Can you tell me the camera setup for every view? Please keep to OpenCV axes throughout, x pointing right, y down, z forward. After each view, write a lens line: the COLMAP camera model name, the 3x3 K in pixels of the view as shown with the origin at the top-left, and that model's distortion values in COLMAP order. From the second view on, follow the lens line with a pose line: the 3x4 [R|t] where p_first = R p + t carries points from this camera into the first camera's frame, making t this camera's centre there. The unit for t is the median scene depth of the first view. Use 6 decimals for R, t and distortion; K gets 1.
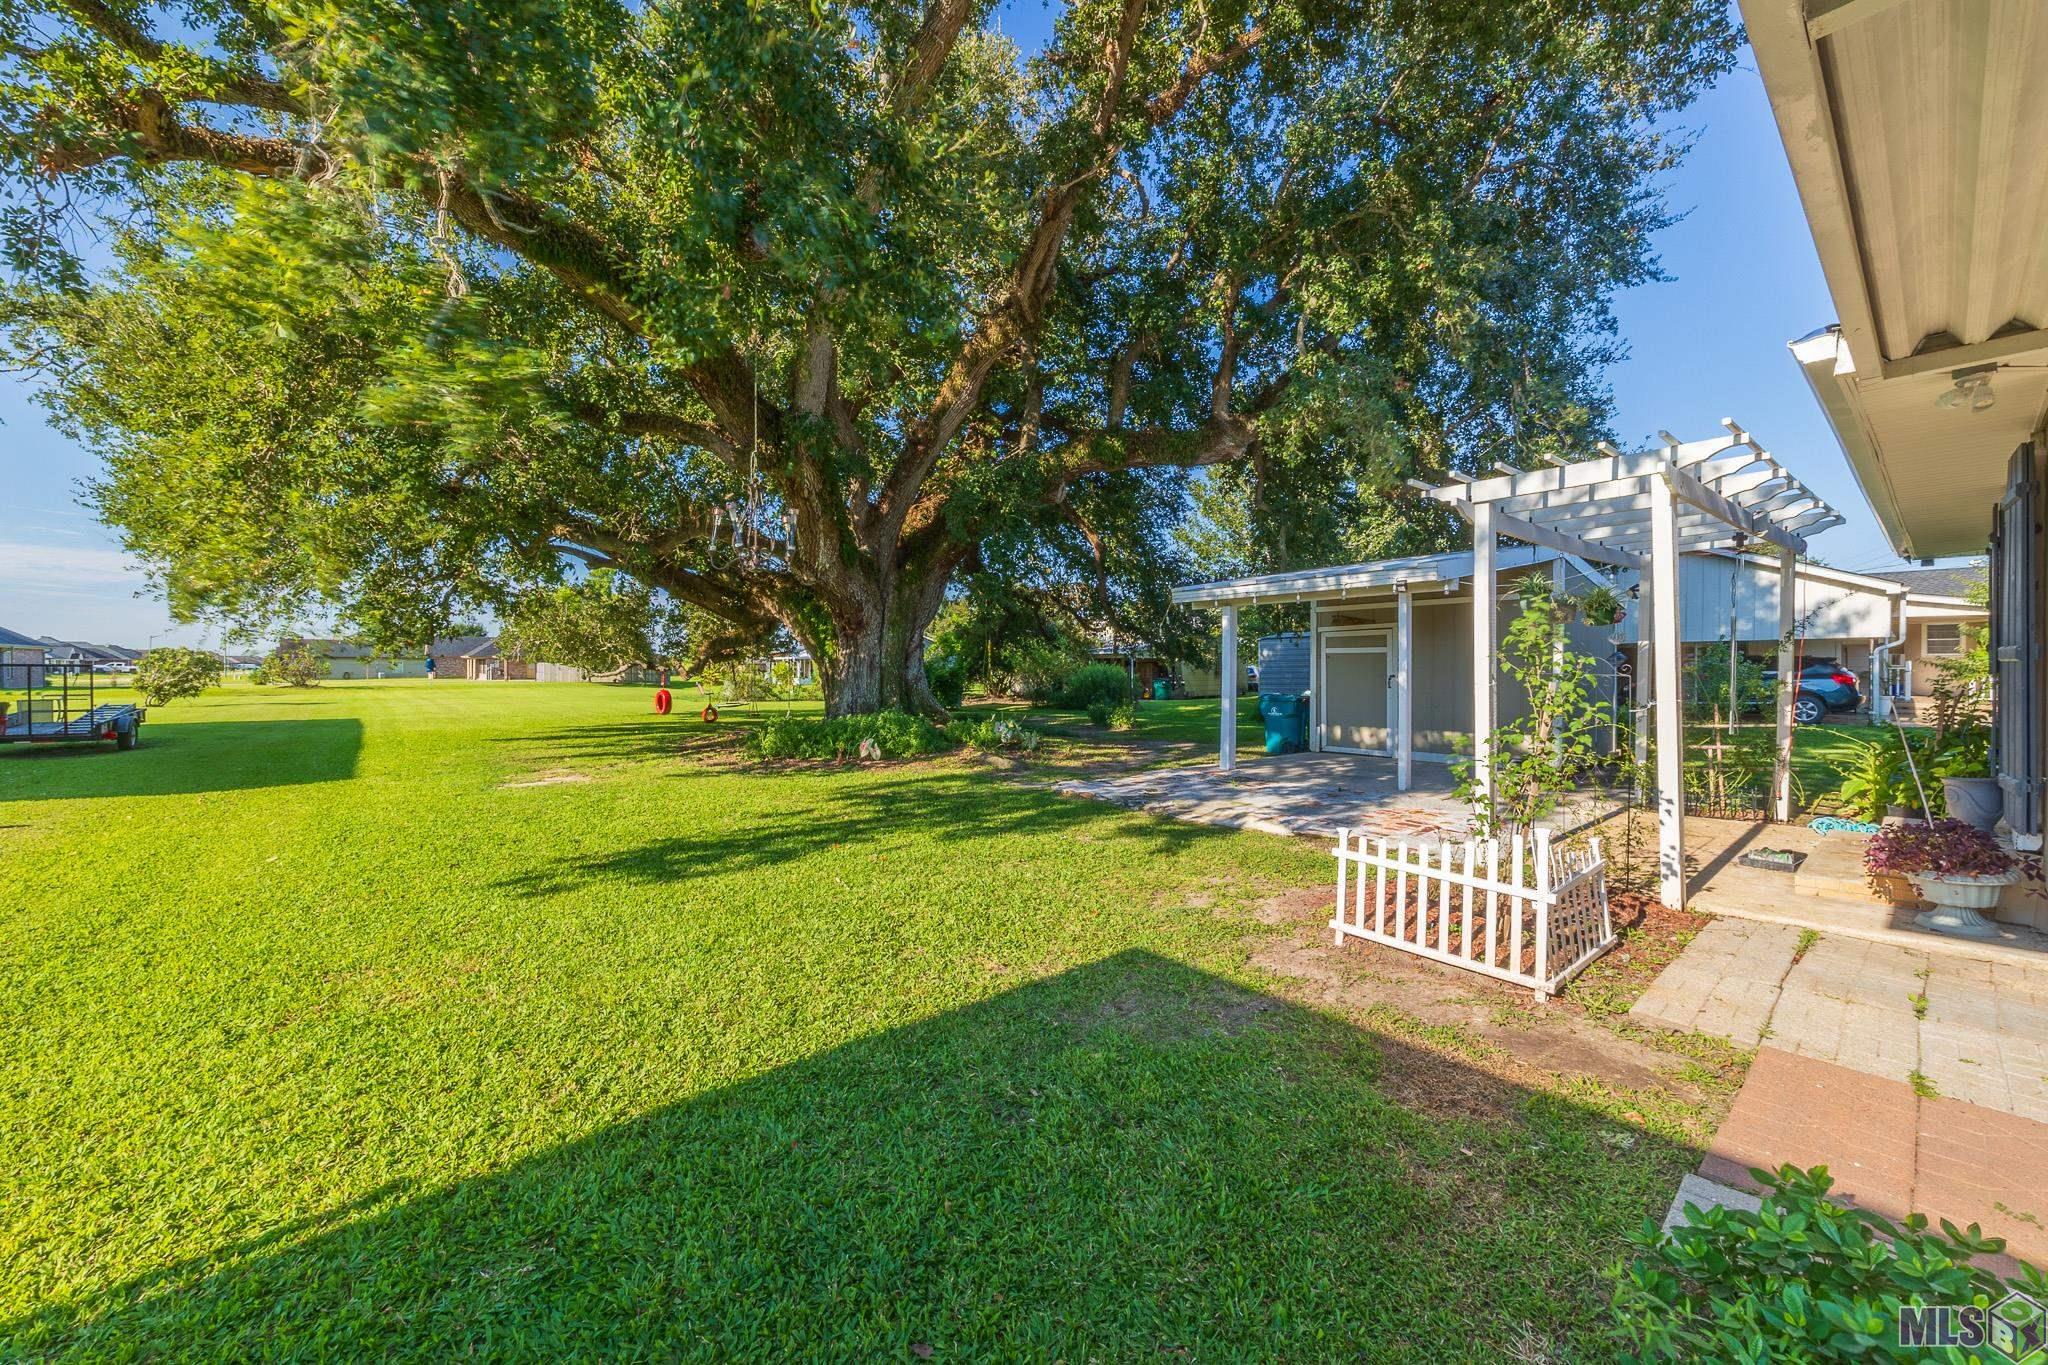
lens RADIAL K [[804.8, 0, 1022.4], [0, 804.8, 676.8], [0, 0, 1]] dist [-0.003301, -0.000031]
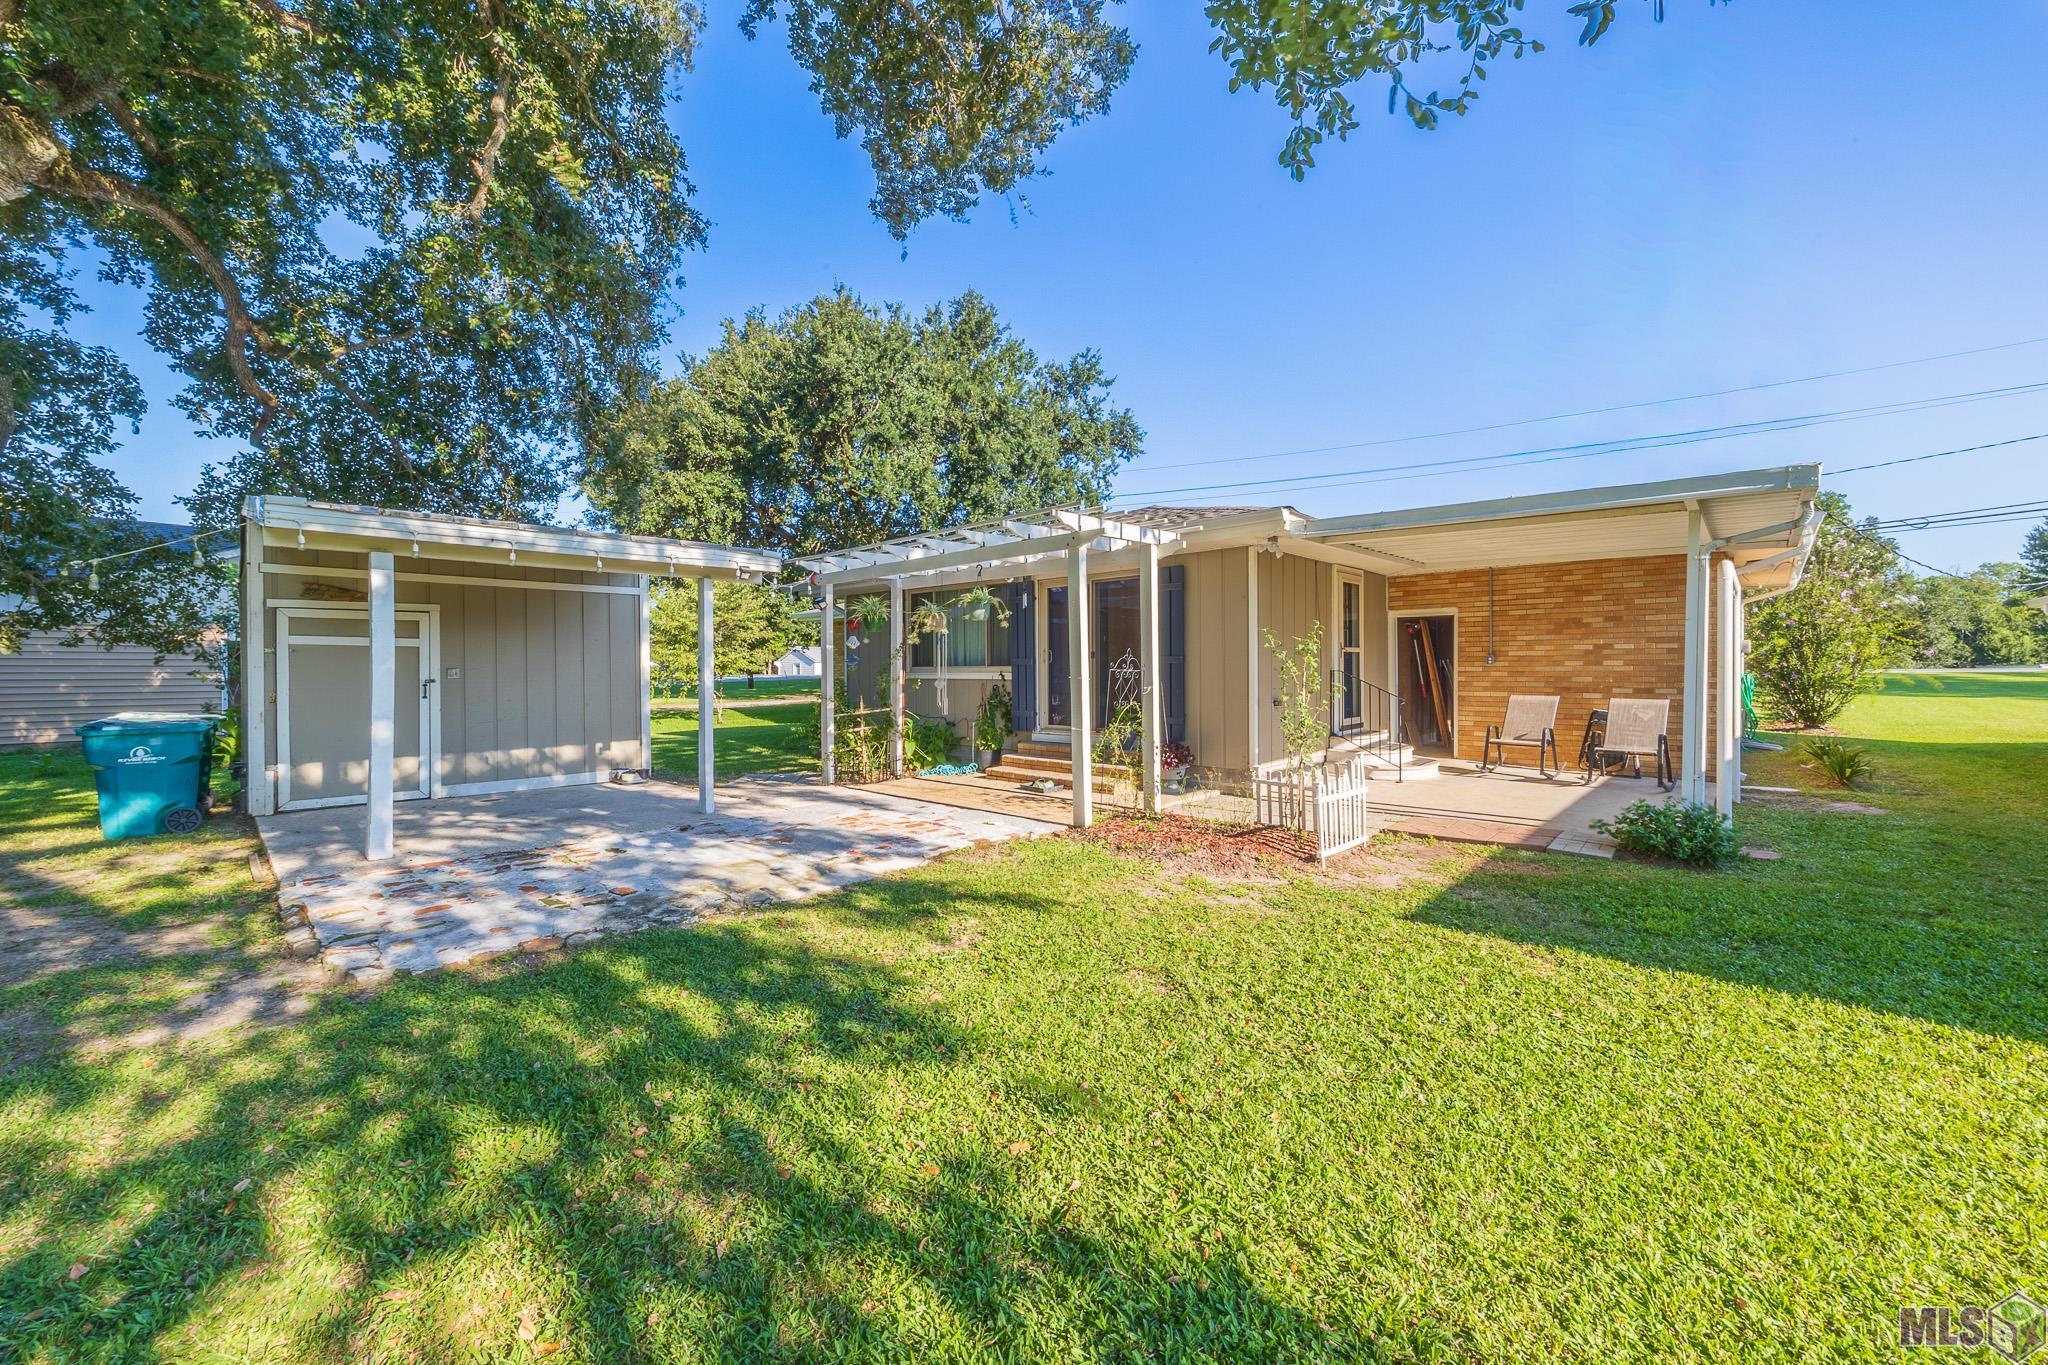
lens RADIAL K [[804.8, 0, 1029.1], [0, 804.8, 670.8], [0, 0, 1]] dist [-0.003301, -0.000031]
pose [[-0.105543, -0.004568, 0.994404, -0.275535], [0.015149, 0.999866, 0.006201, -0.004878], [-0.994299, 0.015719, -0.105460, 0.511360]]
